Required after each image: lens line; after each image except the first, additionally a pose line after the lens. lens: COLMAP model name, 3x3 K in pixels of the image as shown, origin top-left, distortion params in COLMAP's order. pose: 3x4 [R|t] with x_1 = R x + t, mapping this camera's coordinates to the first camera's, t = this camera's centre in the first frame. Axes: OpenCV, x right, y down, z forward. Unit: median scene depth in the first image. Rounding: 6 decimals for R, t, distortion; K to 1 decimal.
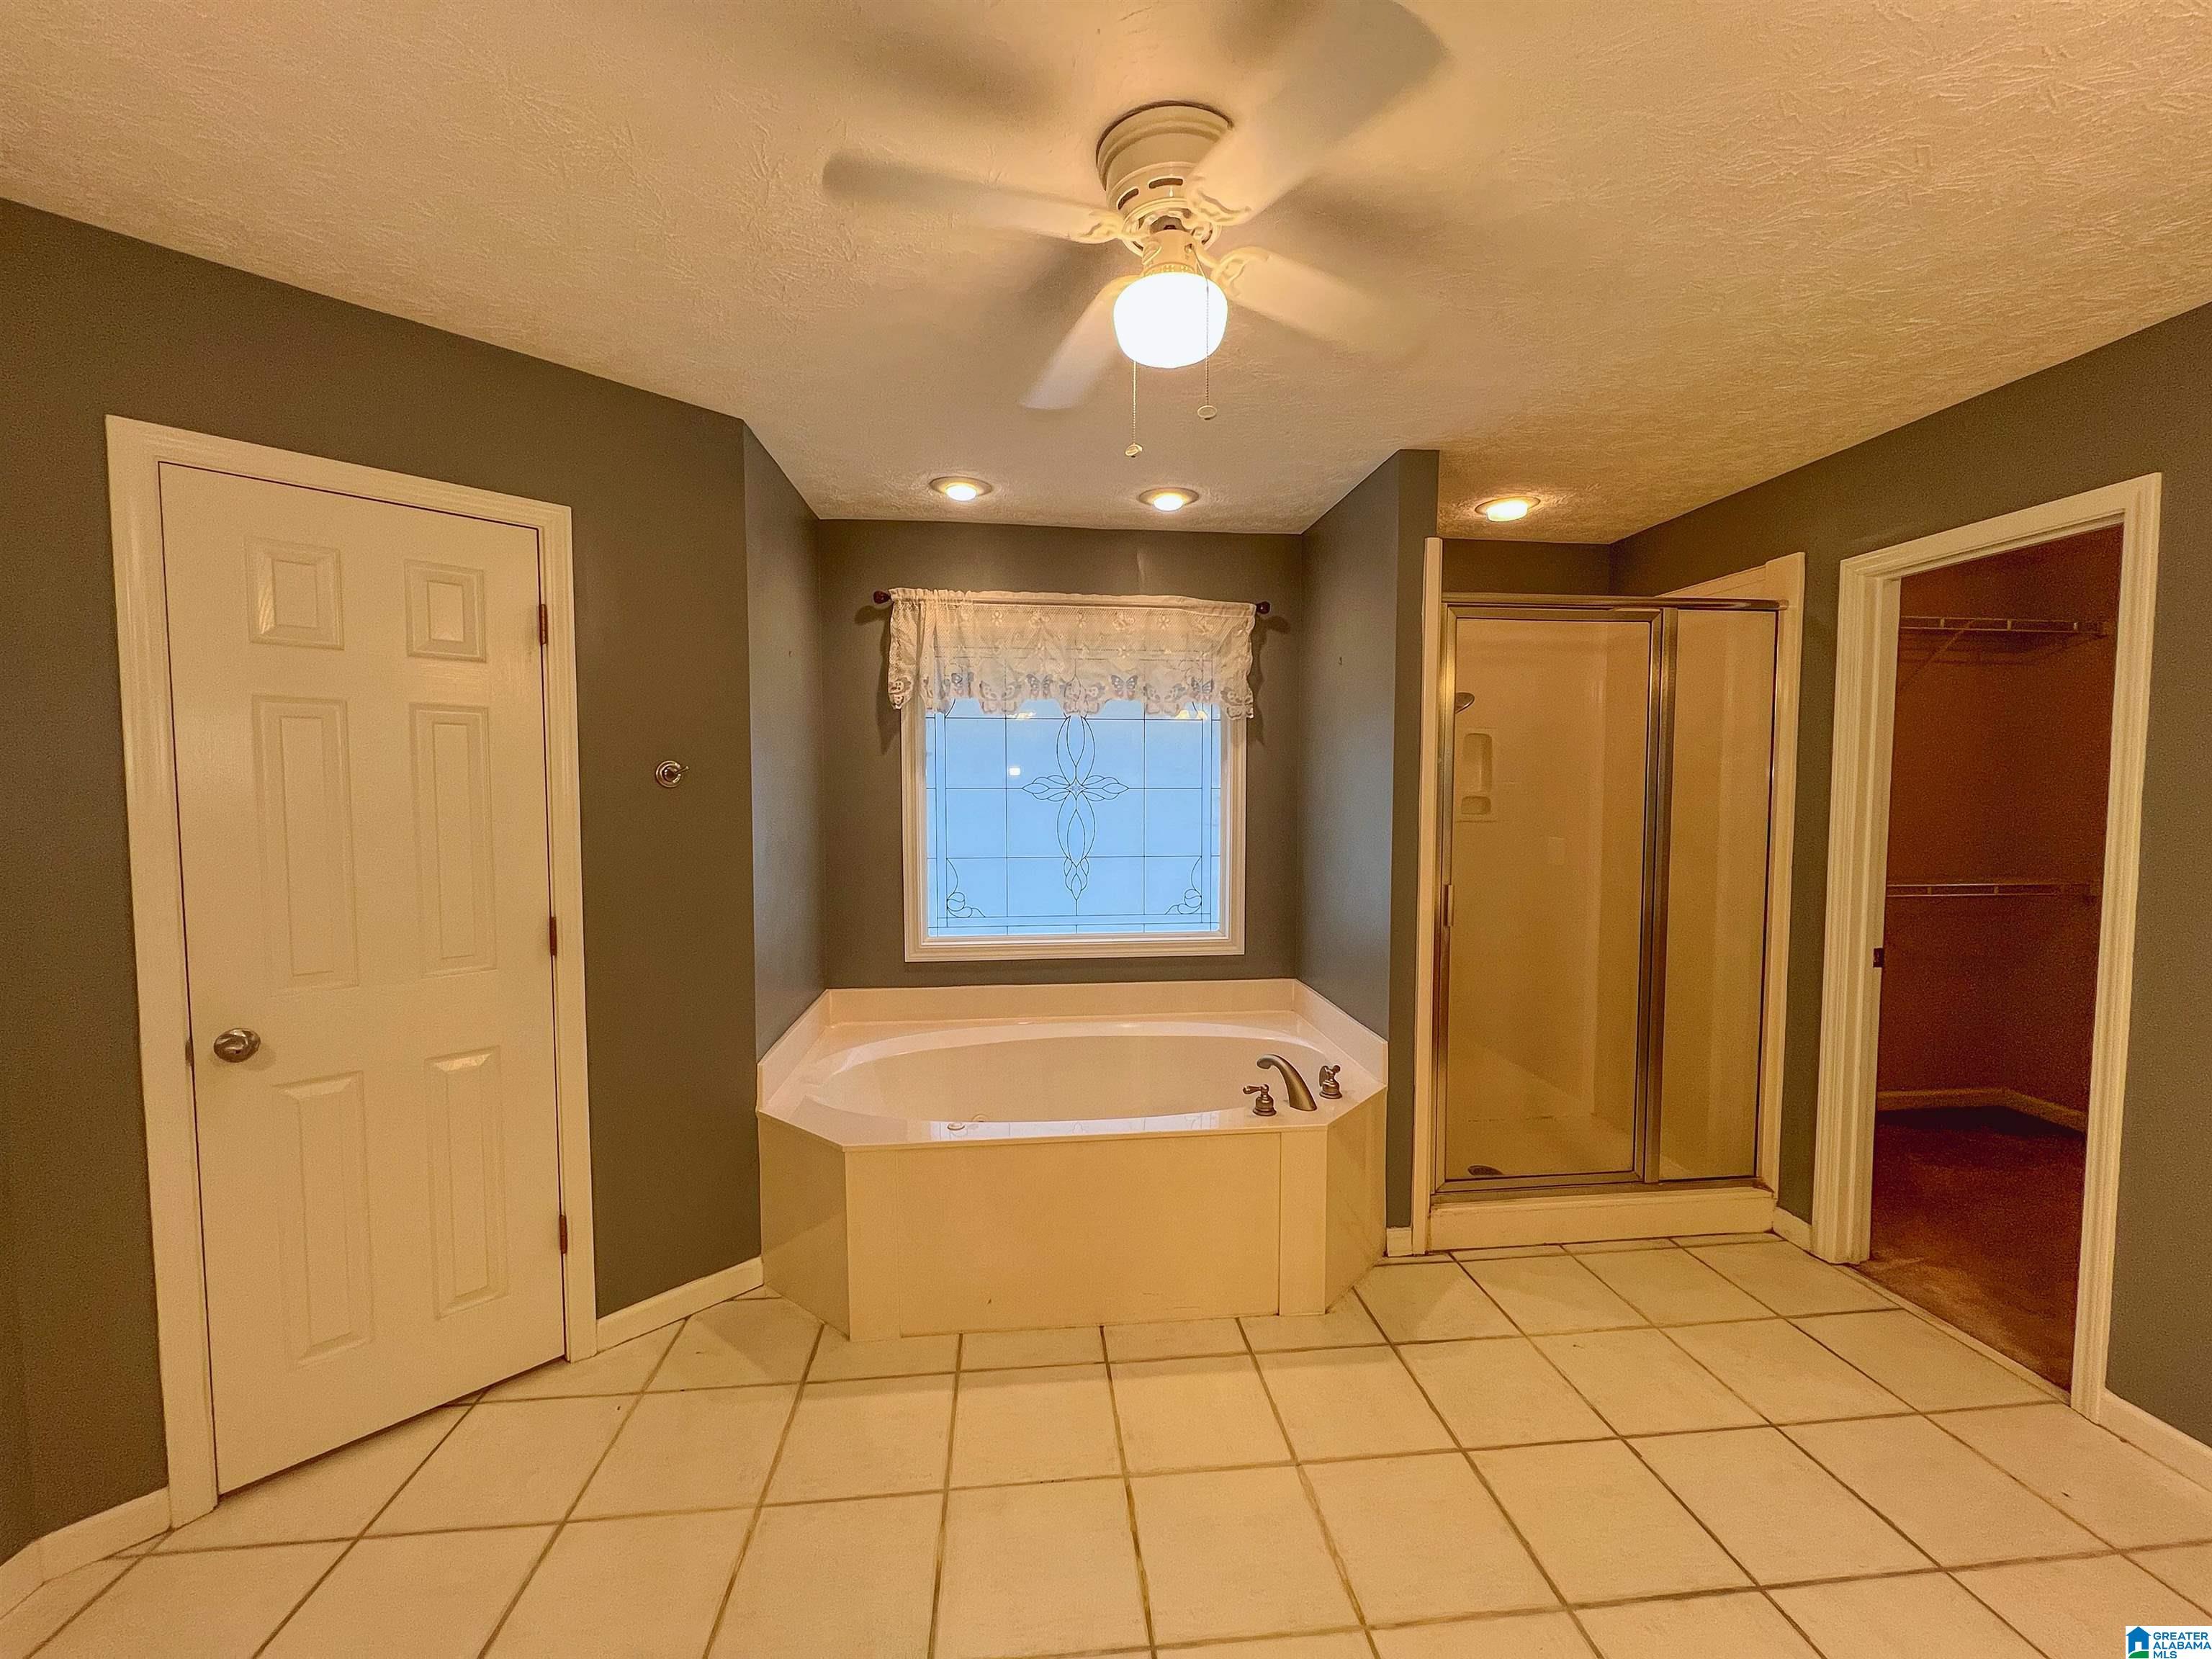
lens RADIAL K [[882.8, 0, 1110.2], [0, 882.8, 832.3], [0, 0, 1]] dist [-0.001041, -0.000361]
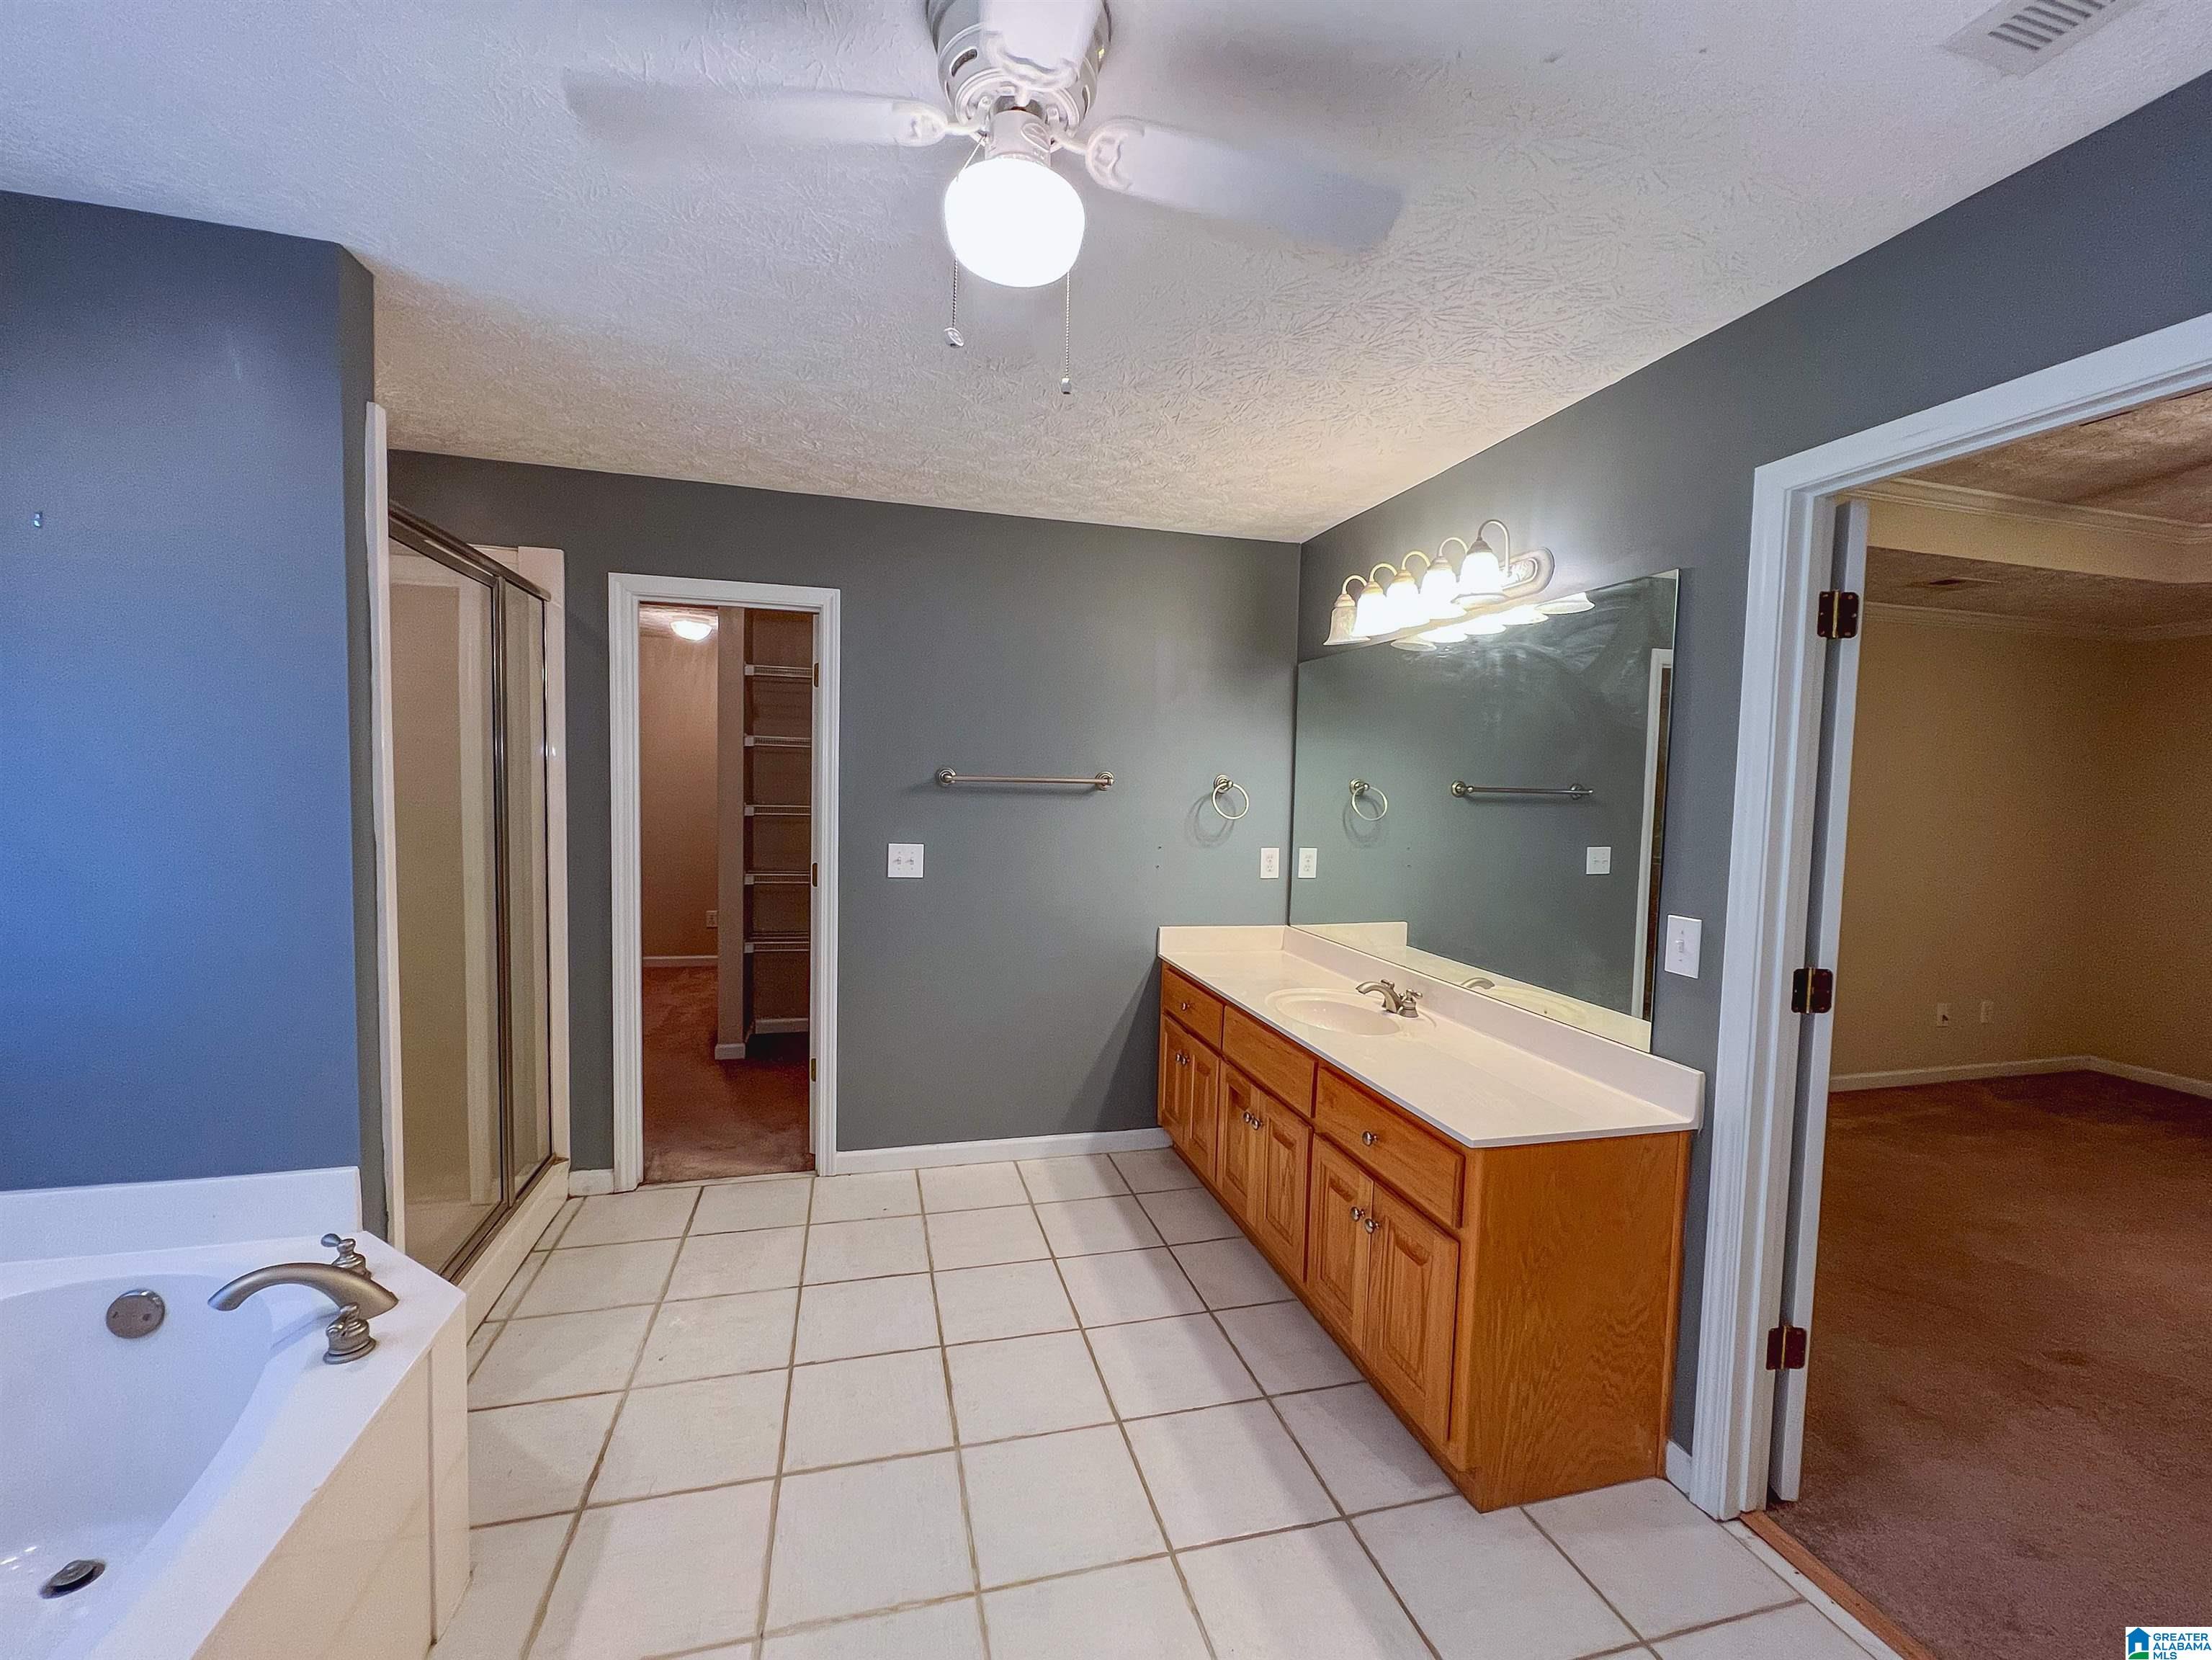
lens RADIAL K [[912.4, 0, 1107.4], [0, 912.4, 836.3], [0, 0, 1]] dist [-0.000808, 0.000116]
pose [[-0.159535, -0.063801, 0.985128, -0.337509], [0.024221, 0.997356, 0.068515, -0.030294], [-0.986895, 0.034792, -0.157568, 0.445188]]
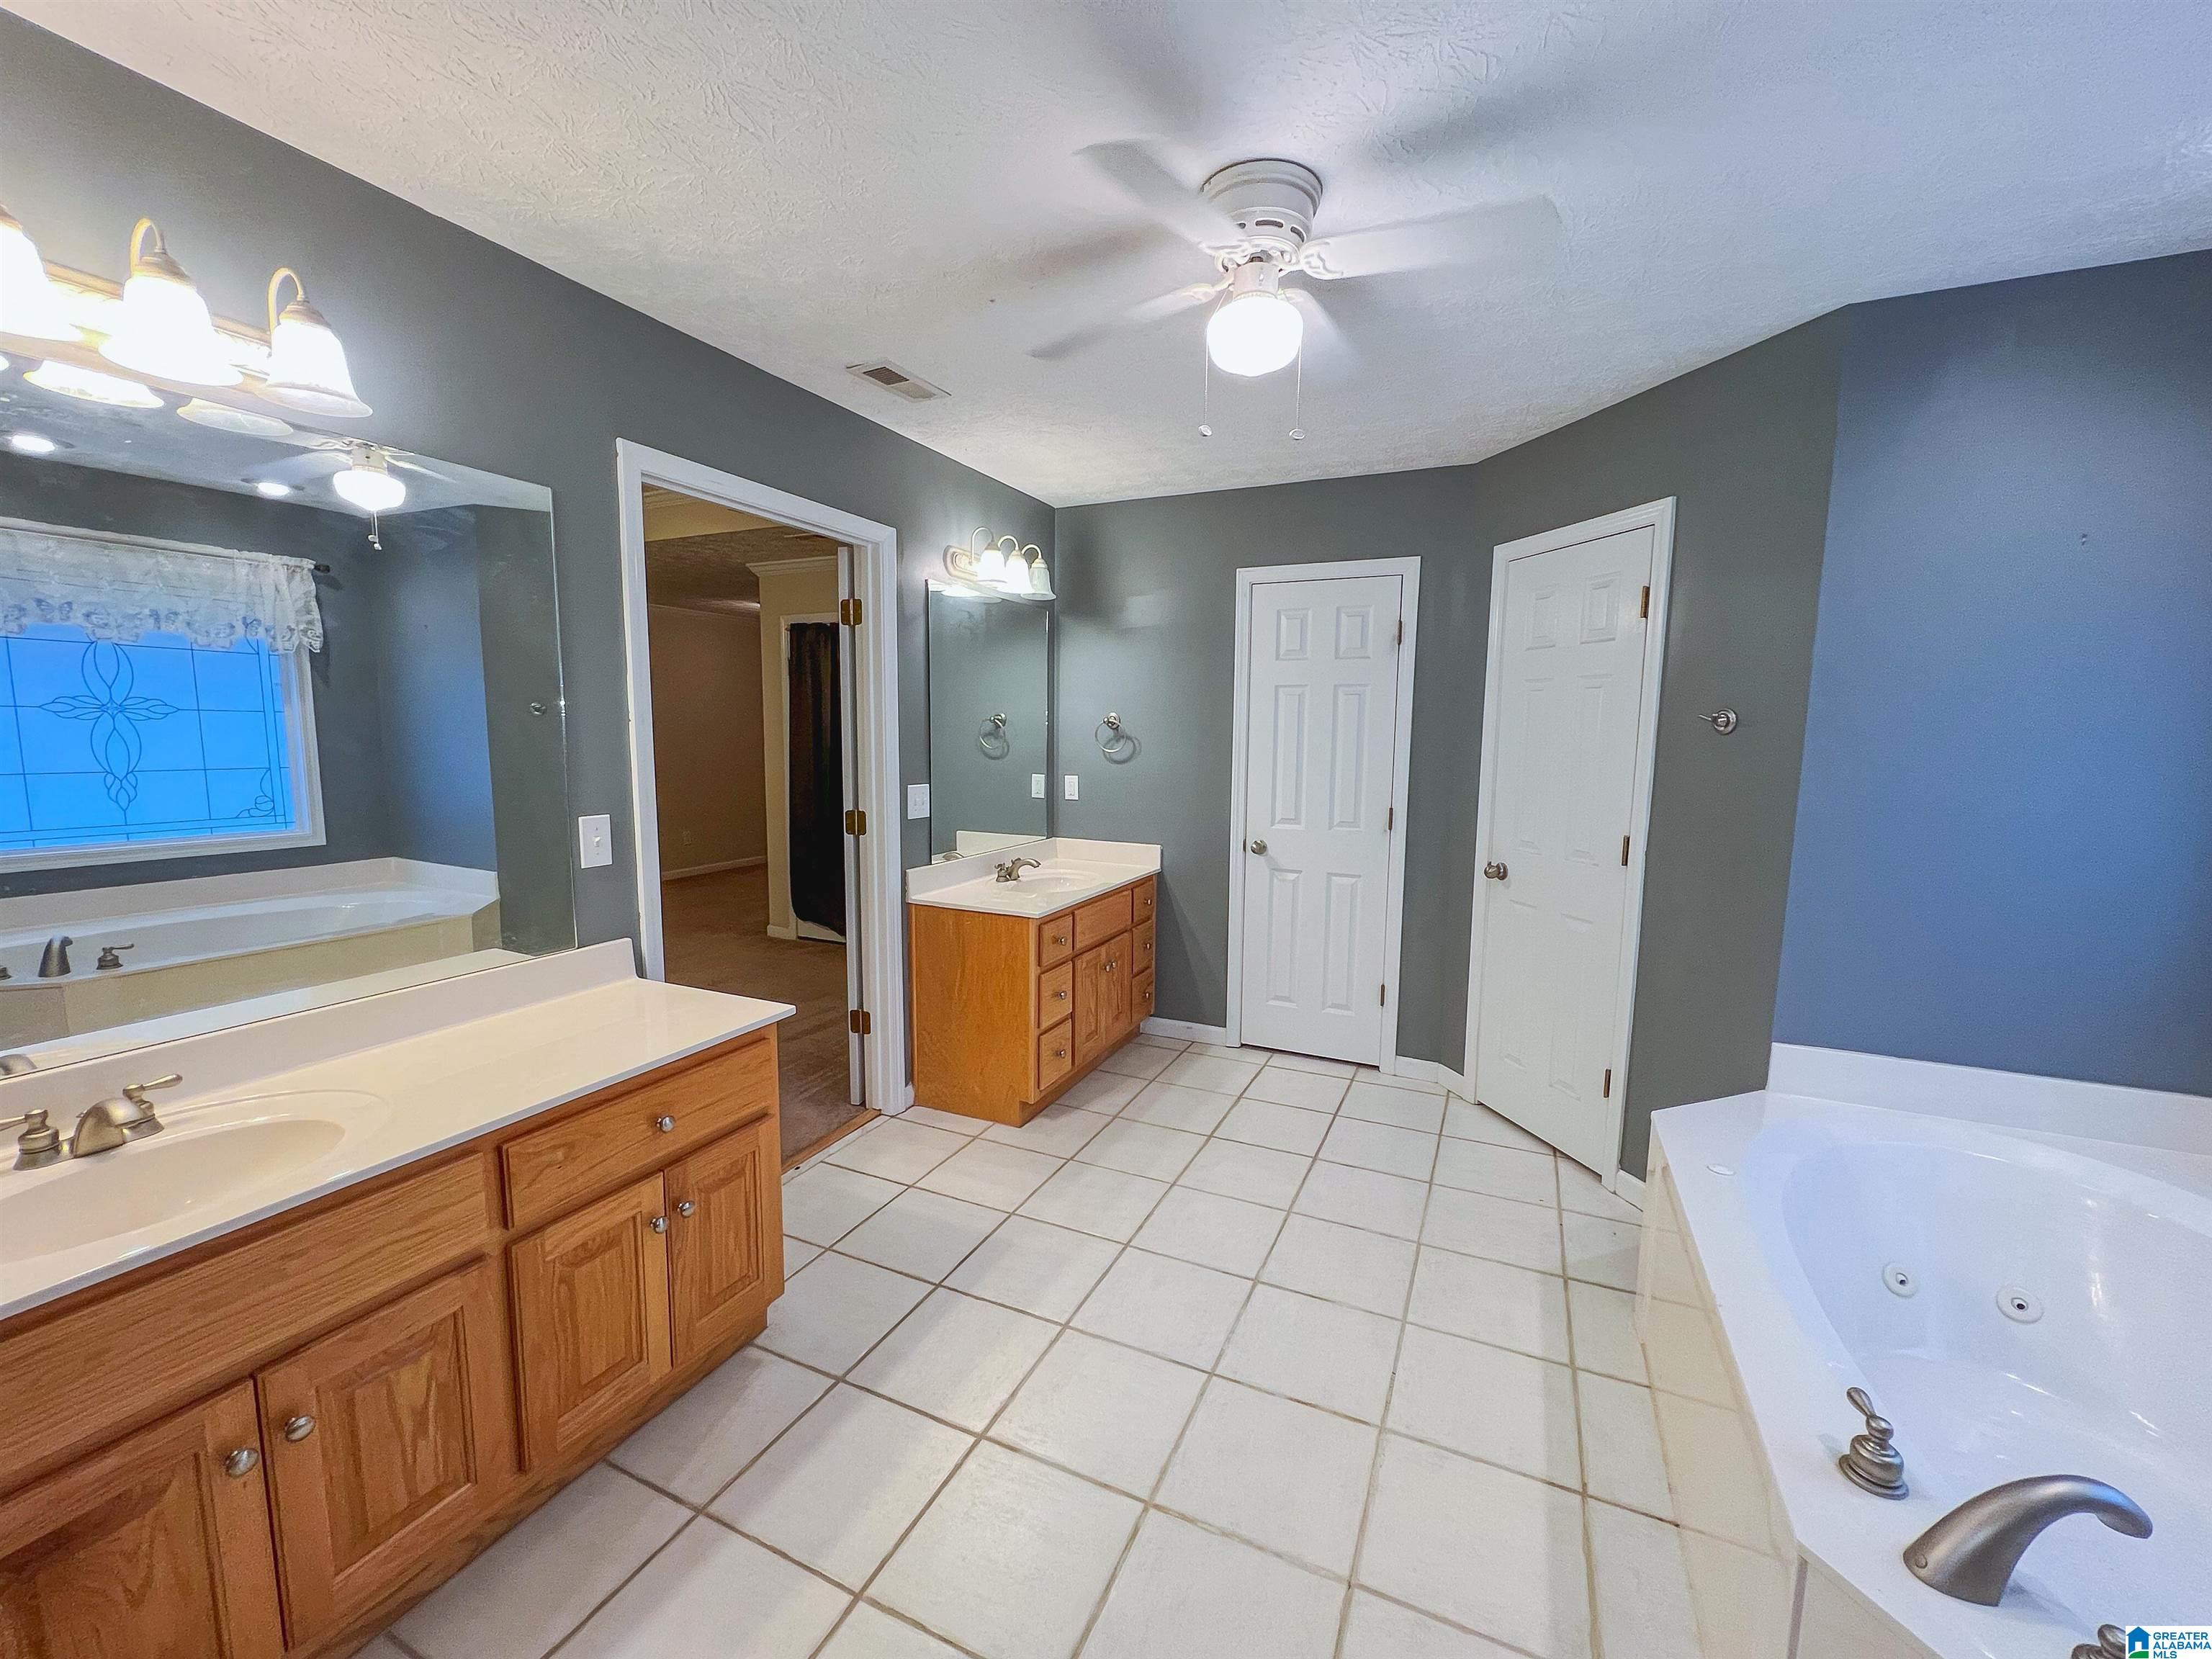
lens RADIAL K [[887.0, 0, 1108.8], [0, 887.0, 834.0], [0, 0, 1]] dist [-0.001357, 0.000264]
pose [[-0.510709, 0.097686, -0.854186, 0.526360], [-0.056568, 0.987553, 0.146760, -0.032020], [0.857890, 0.123271, -0.498827, 0.631484]]
